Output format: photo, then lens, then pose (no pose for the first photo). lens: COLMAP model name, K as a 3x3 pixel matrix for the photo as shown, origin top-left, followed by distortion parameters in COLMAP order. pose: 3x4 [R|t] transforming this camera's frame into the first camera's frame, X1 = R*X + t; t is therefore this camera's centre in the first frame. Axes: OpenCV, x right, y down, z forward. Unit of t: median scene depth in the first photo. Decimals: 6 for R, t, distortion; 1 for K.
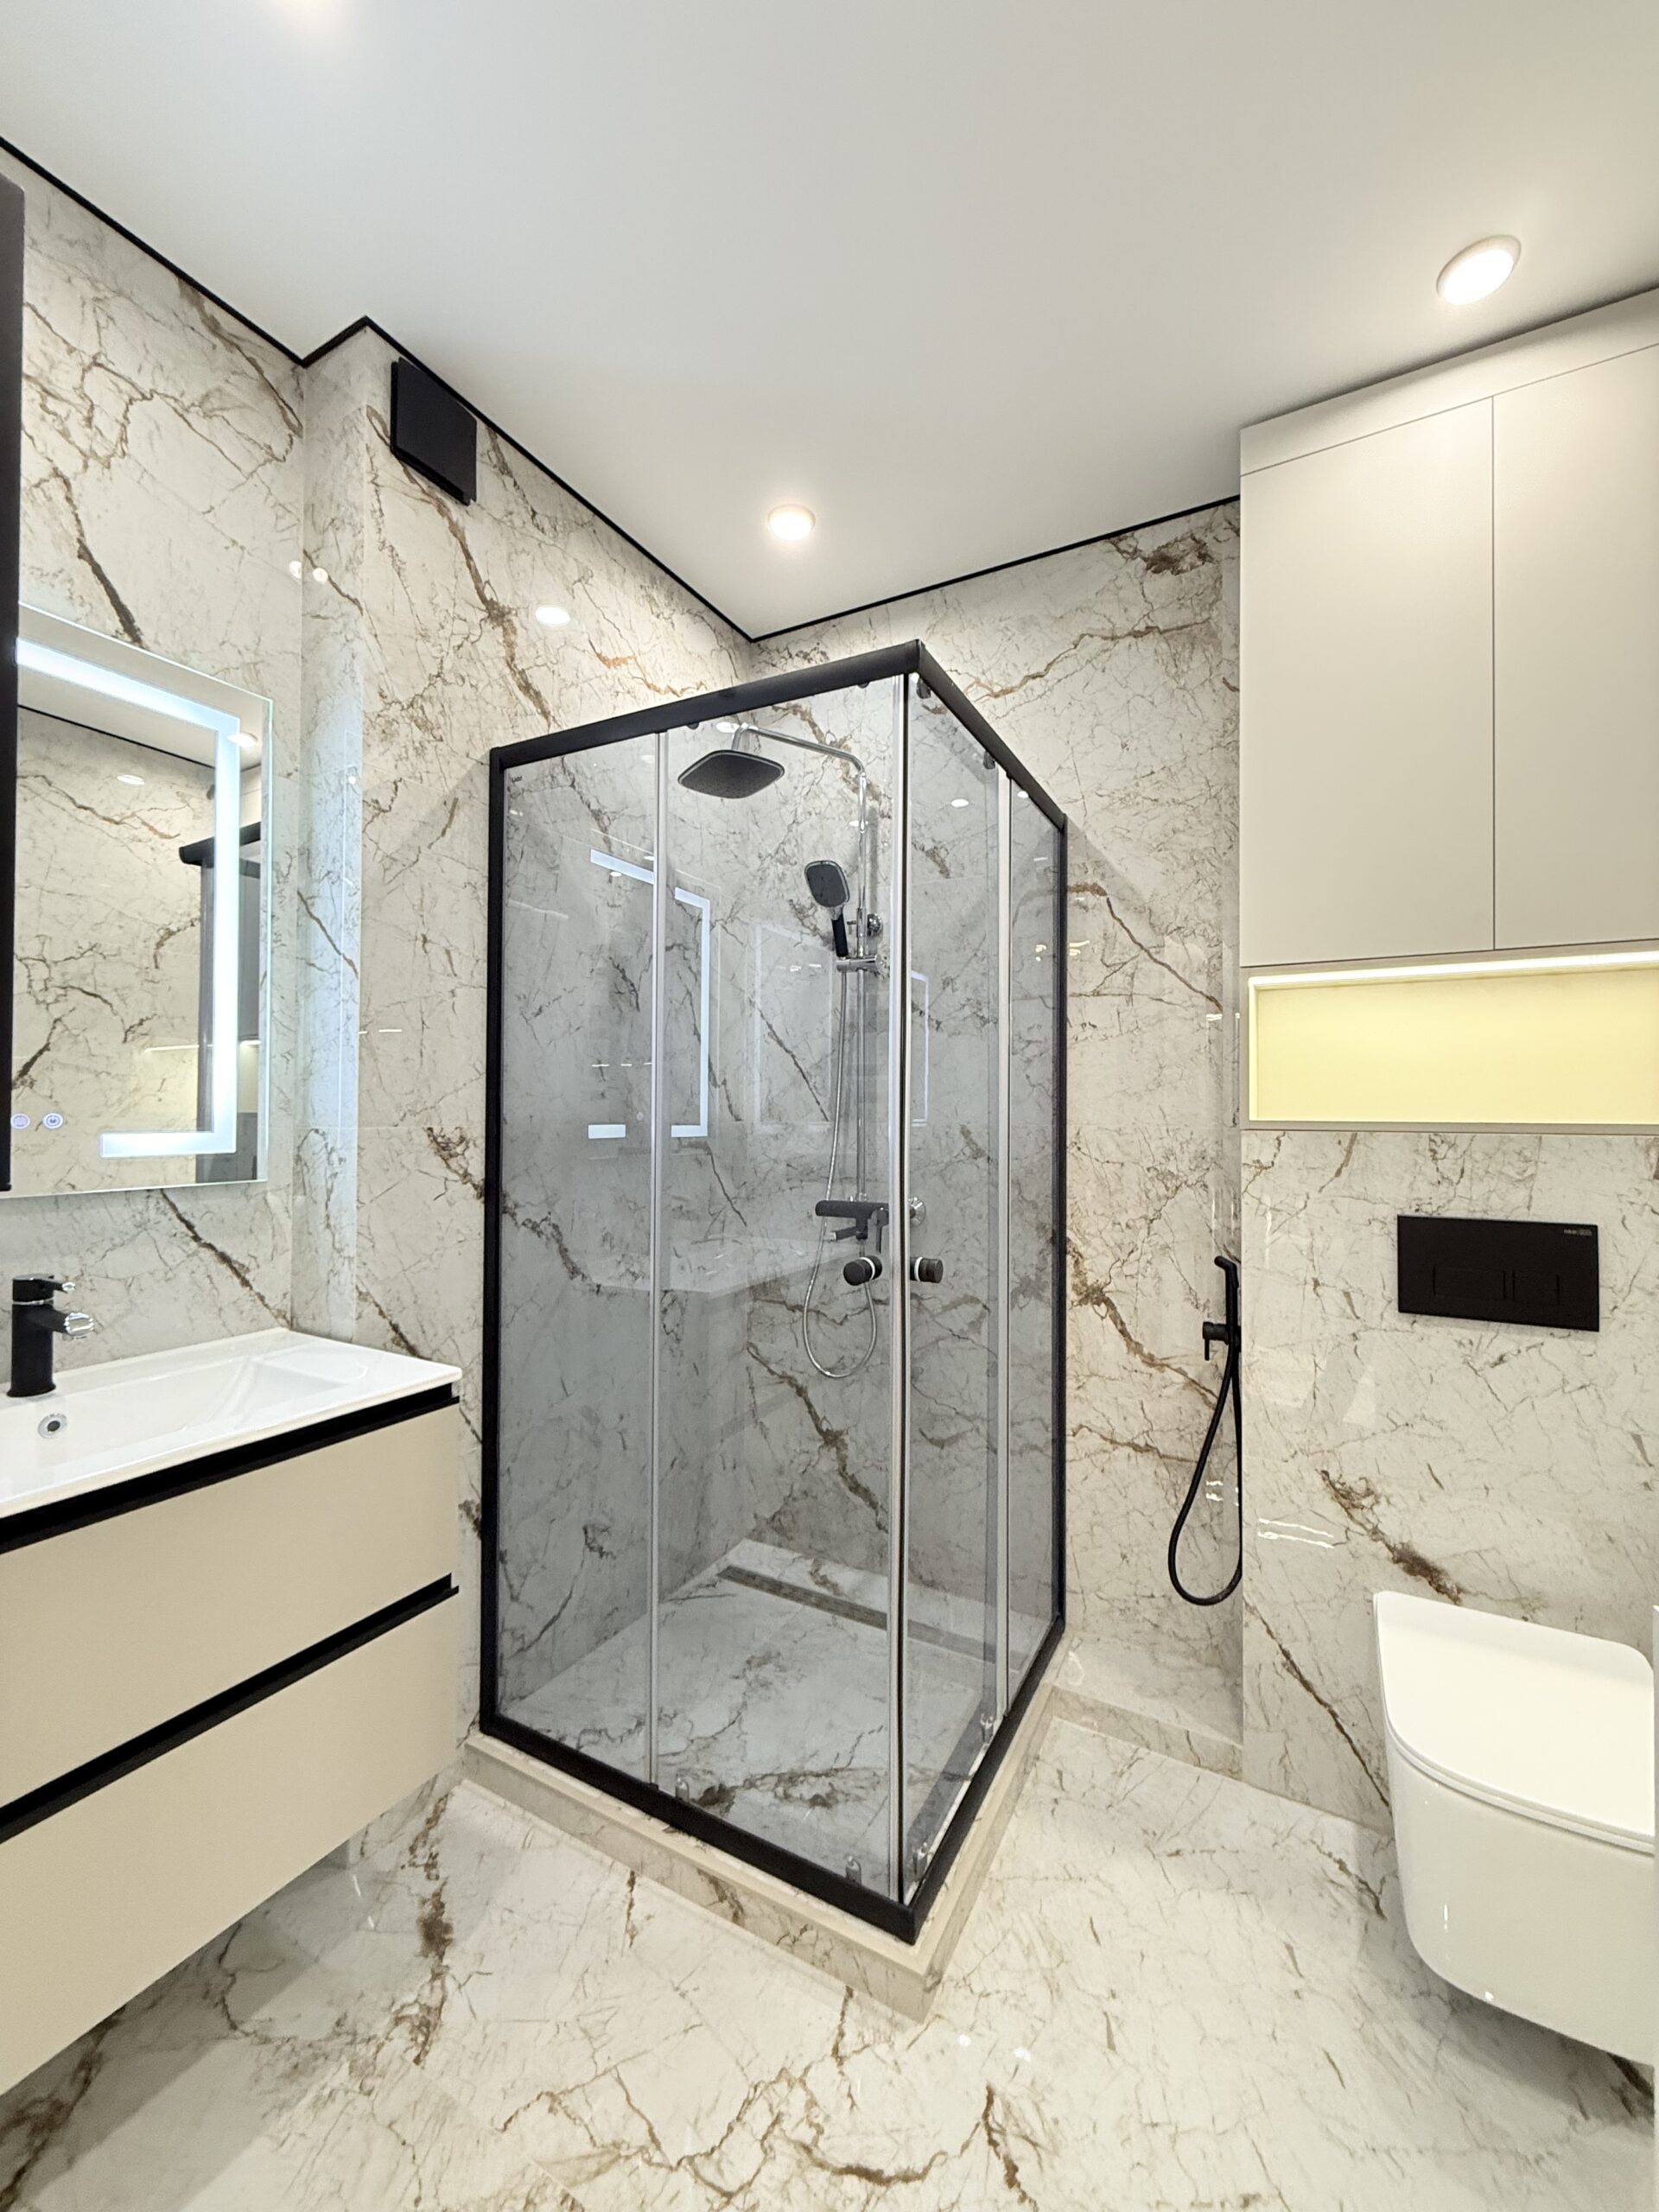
lens RADIAL K [[883.2, 0, 827.2], [0, 883.2, 1097.8], [0, 0, 1]] dist [-0.000097, -0.000347]
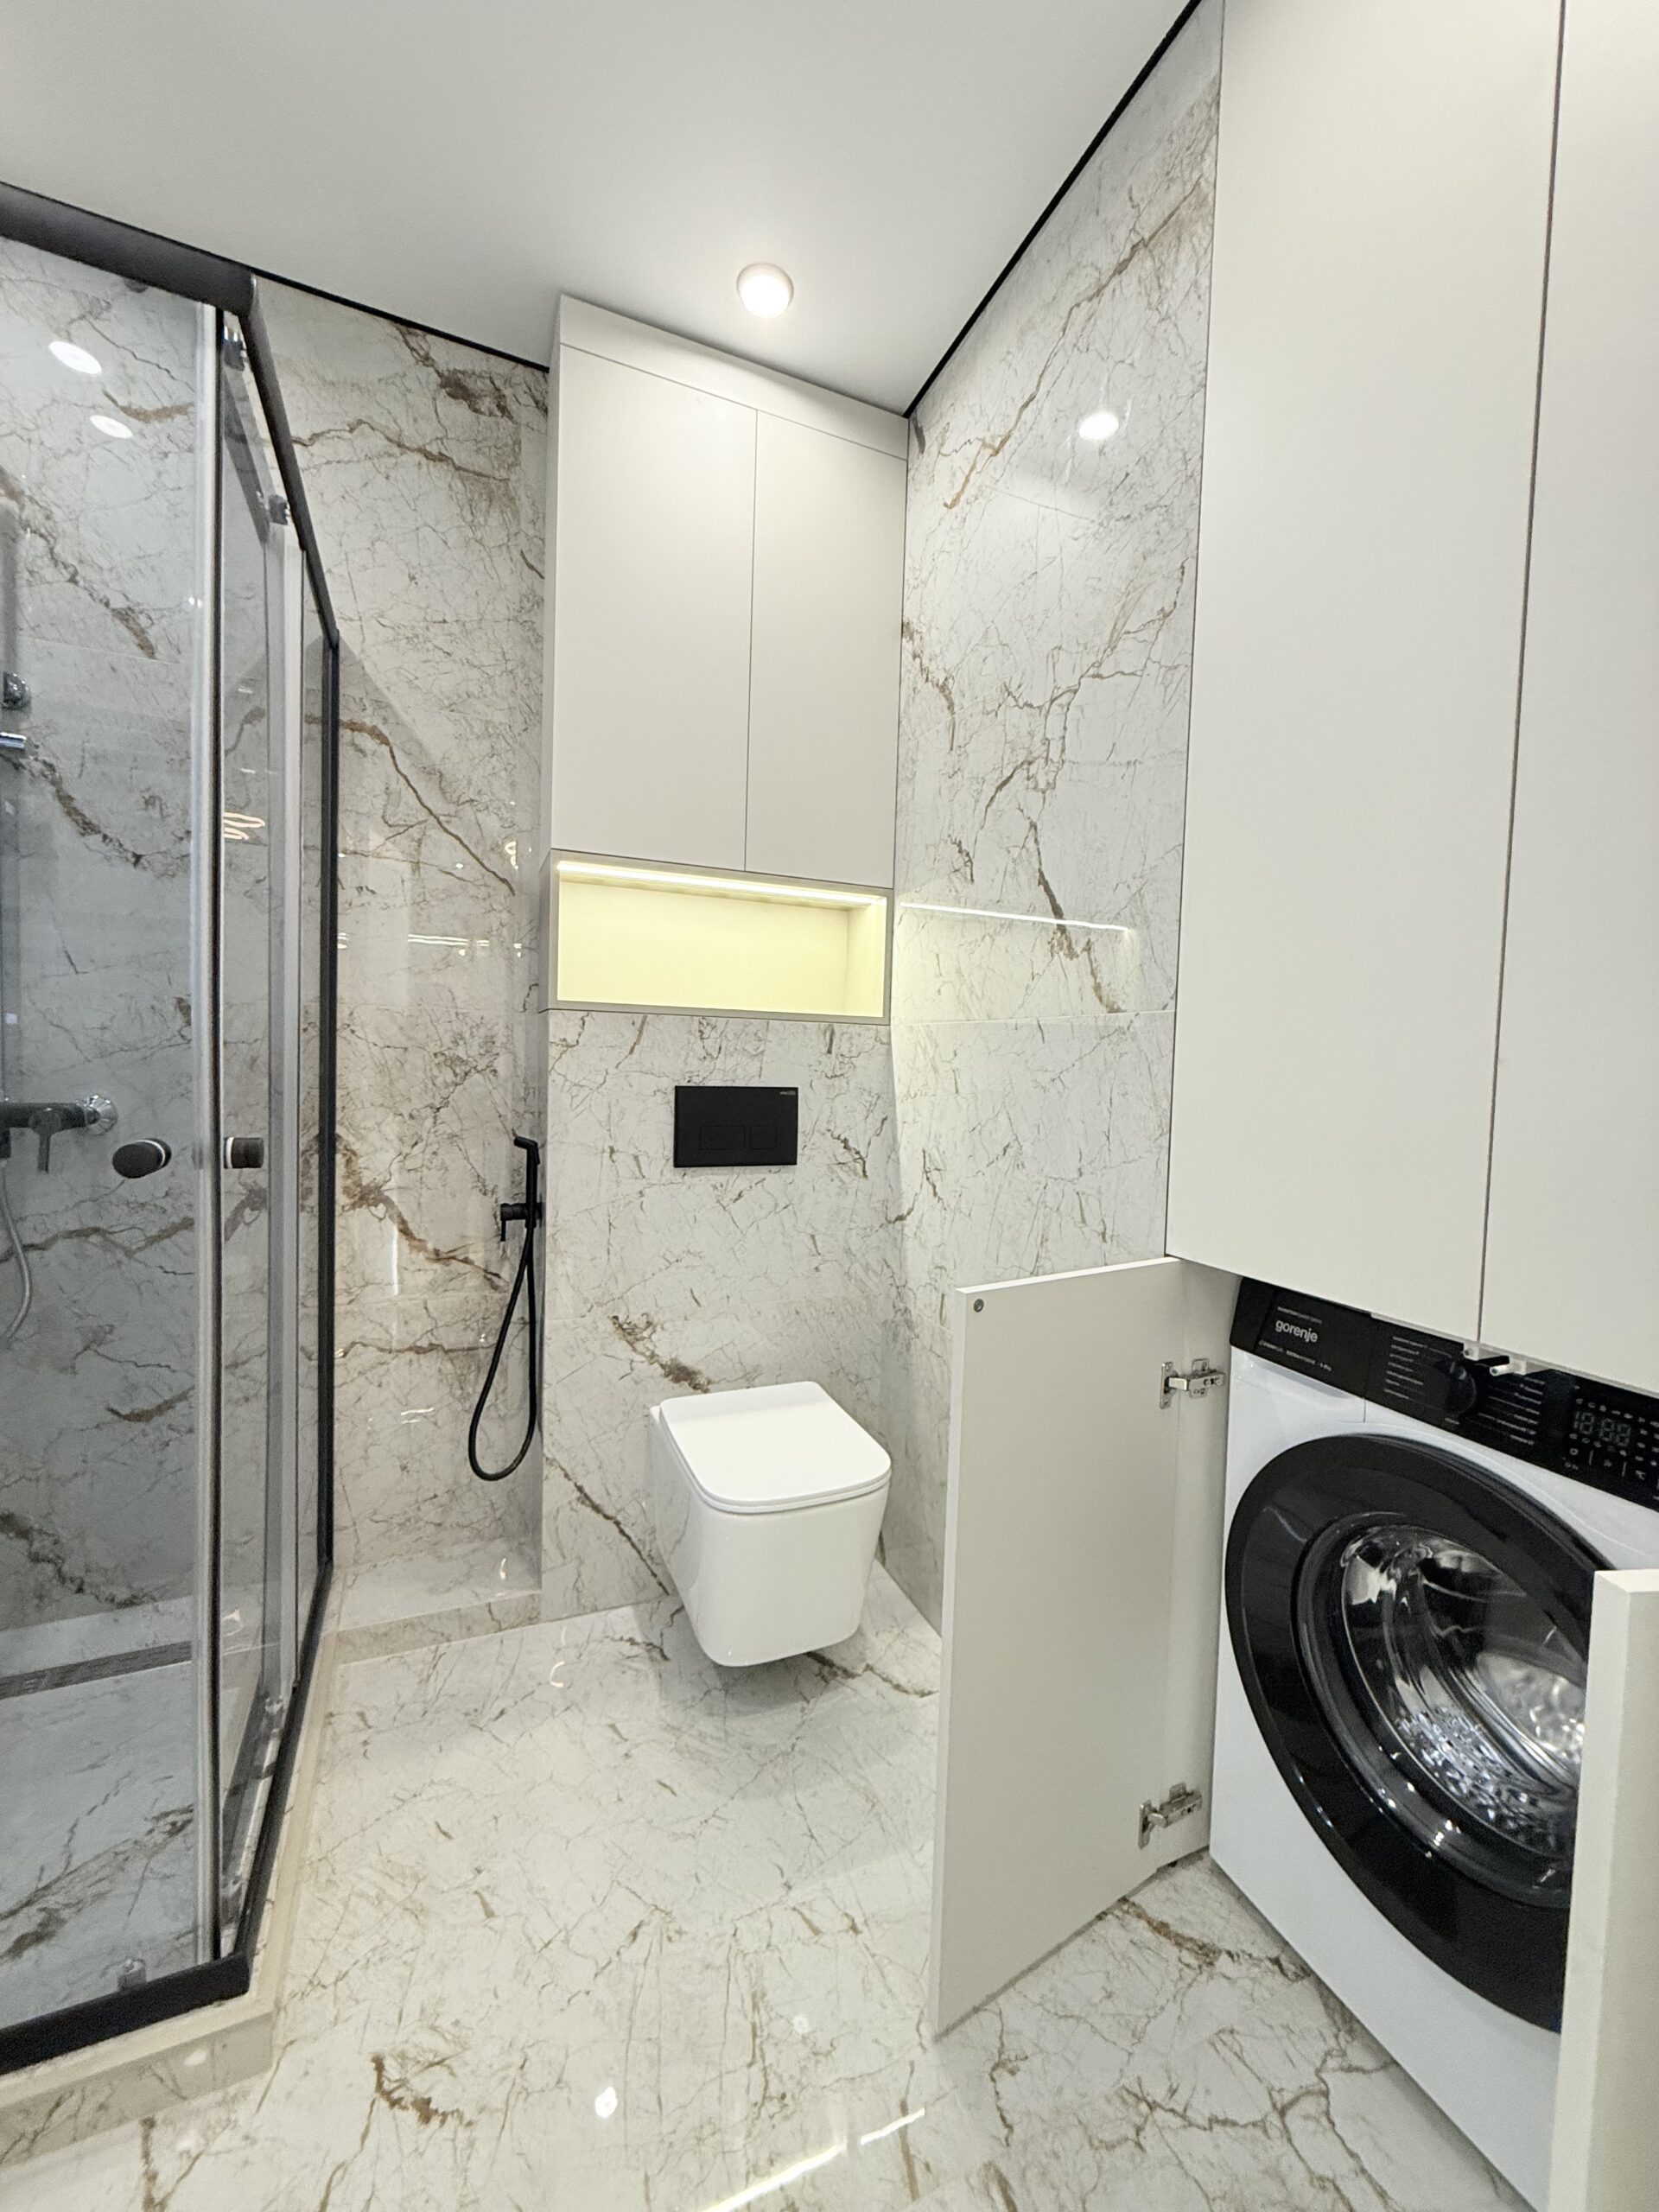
lens RADIAL K [[883.2, 0, 836.9], [0, 883.2, 1097.7], [0, 0, 1]] dist [-0.000097, -0.000347]
pose [[0.602358, -0.019950, 0.797976, -0.146174], [-0.037183, 0.997901, 0.053016, 0.070092], [-0.797359, -0.061605, 0.600352, 0.109769]]
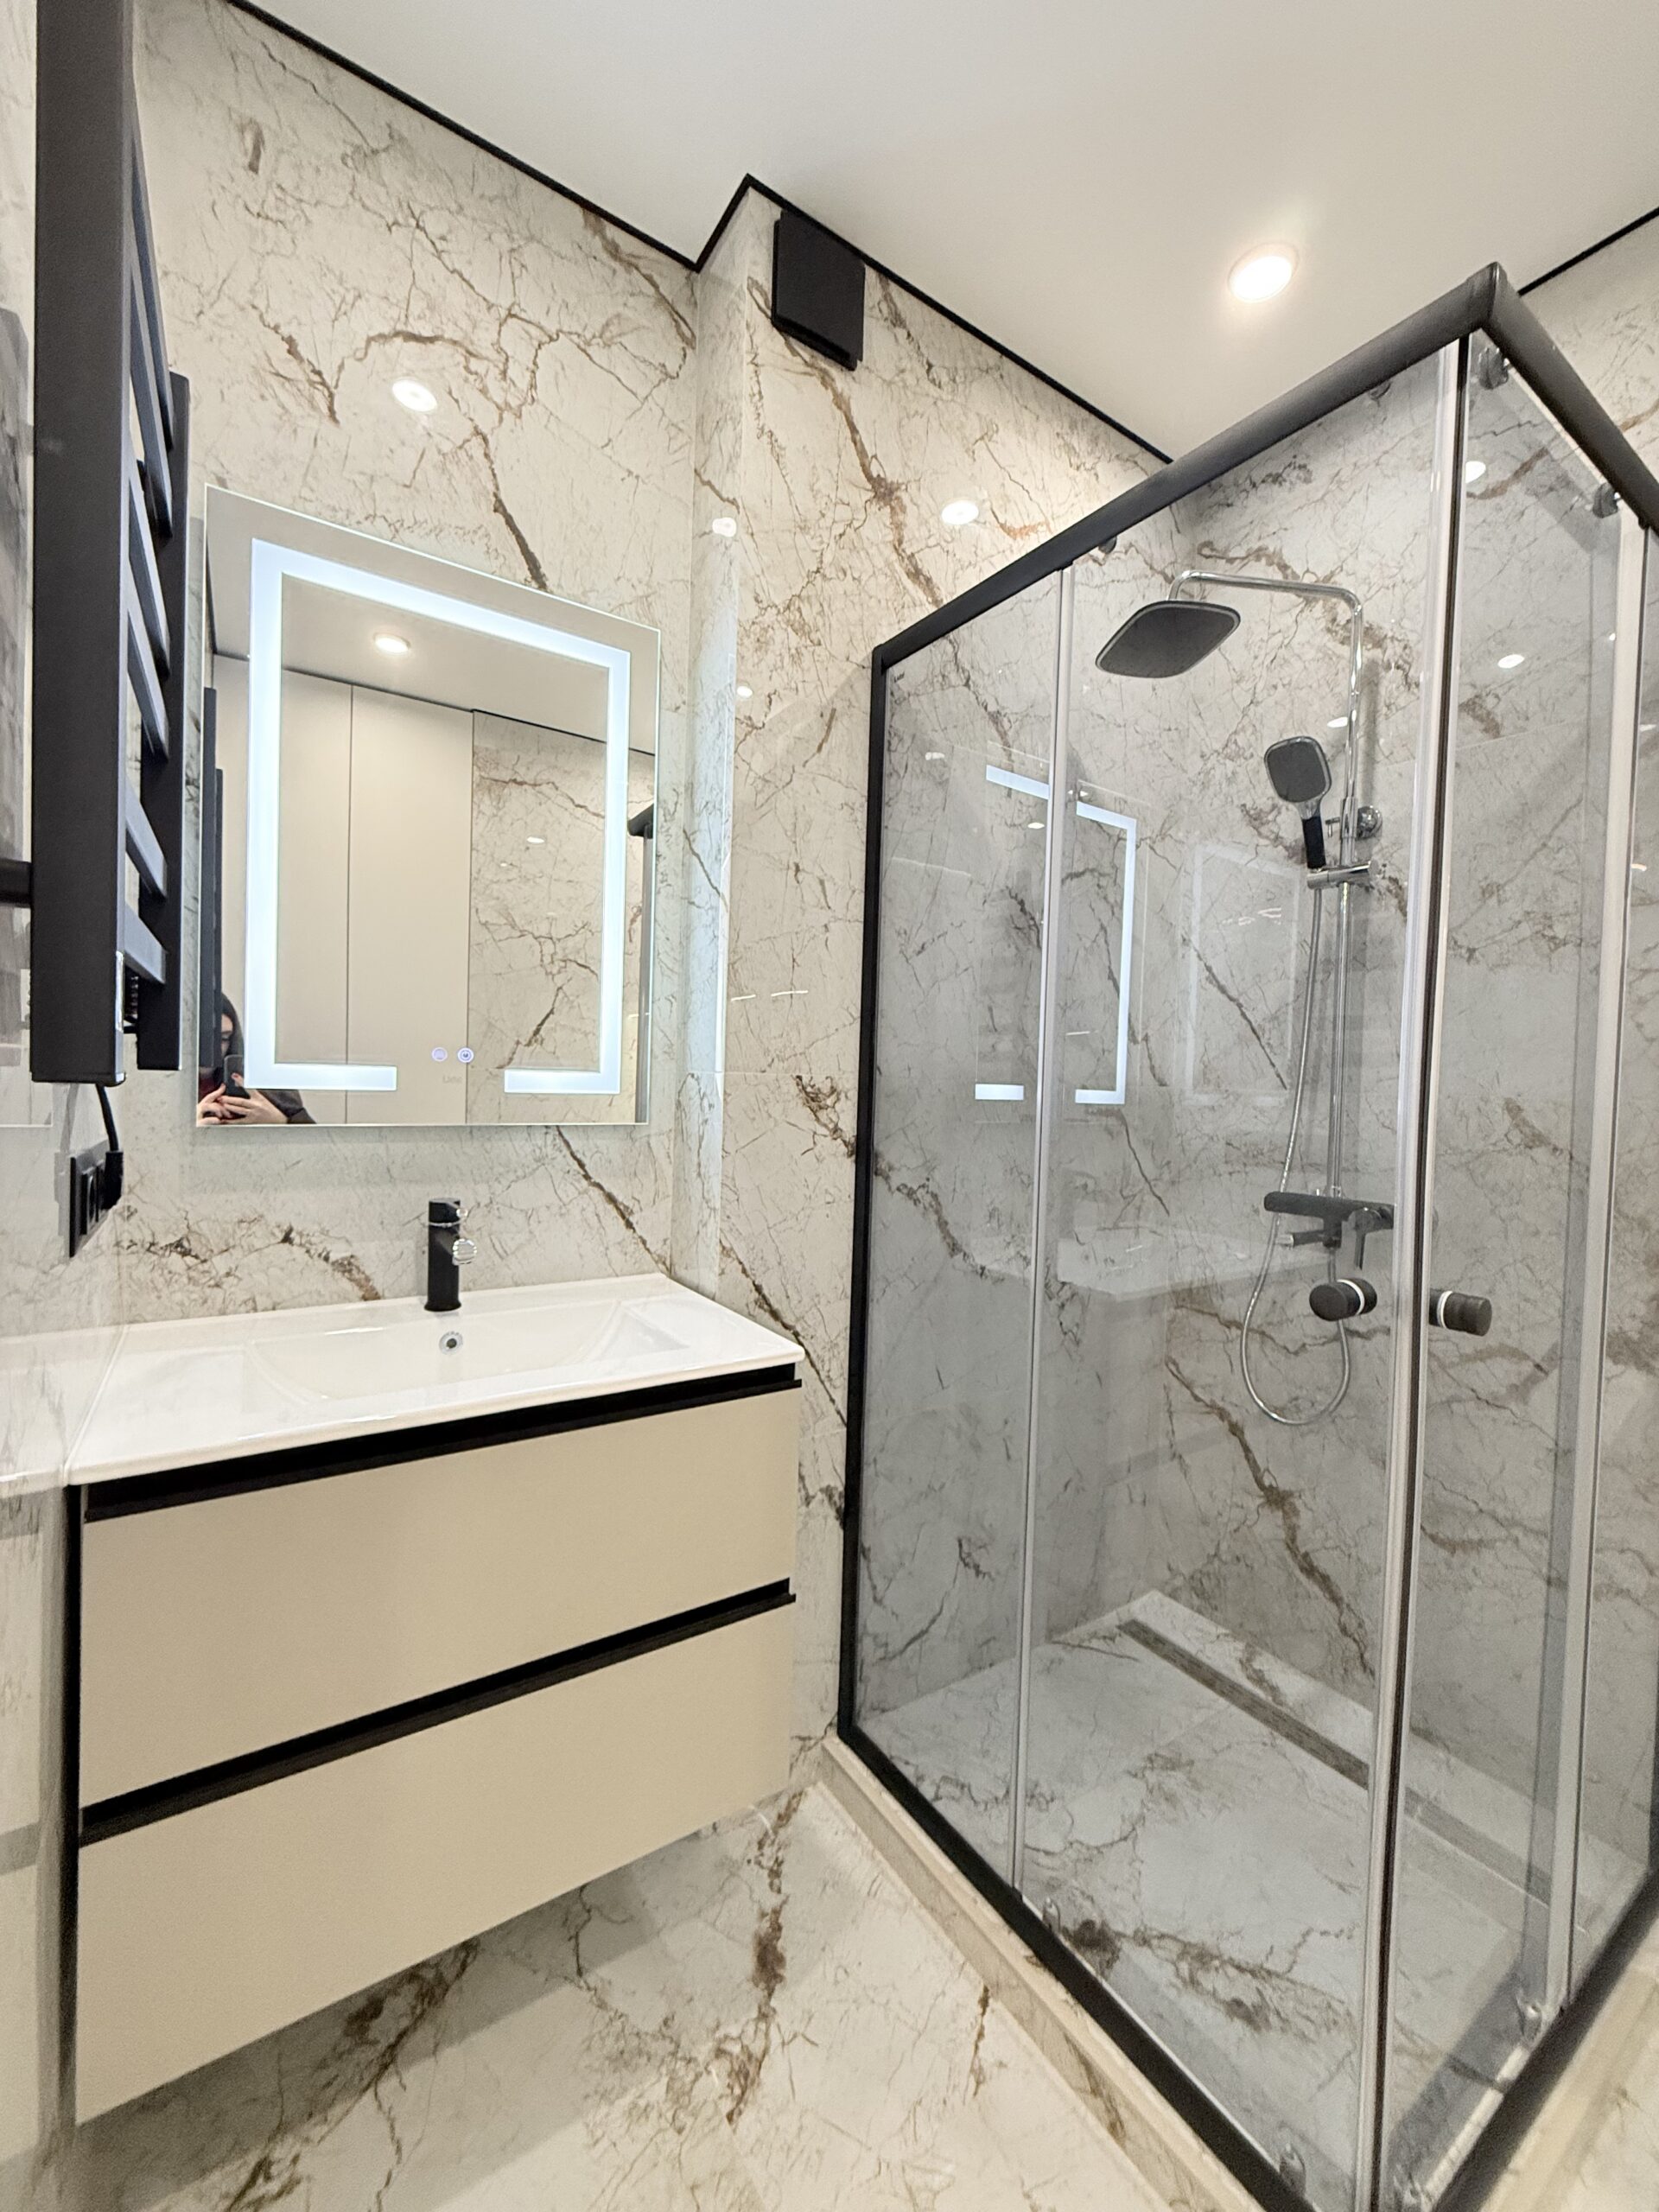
lens RADIAL K [[883.2, 0, 827.6], [0, 883.2, 1098.6], [0, 0, 1]] dist [-0.000097, -0.000347]
pose [[0.889149, 0.033405, -0.456397, -0.004844], [-0.020847, 0.999254, 0.032523, 0.025451], [0.457142, -0.019403, 0.889182, 0.188417]]
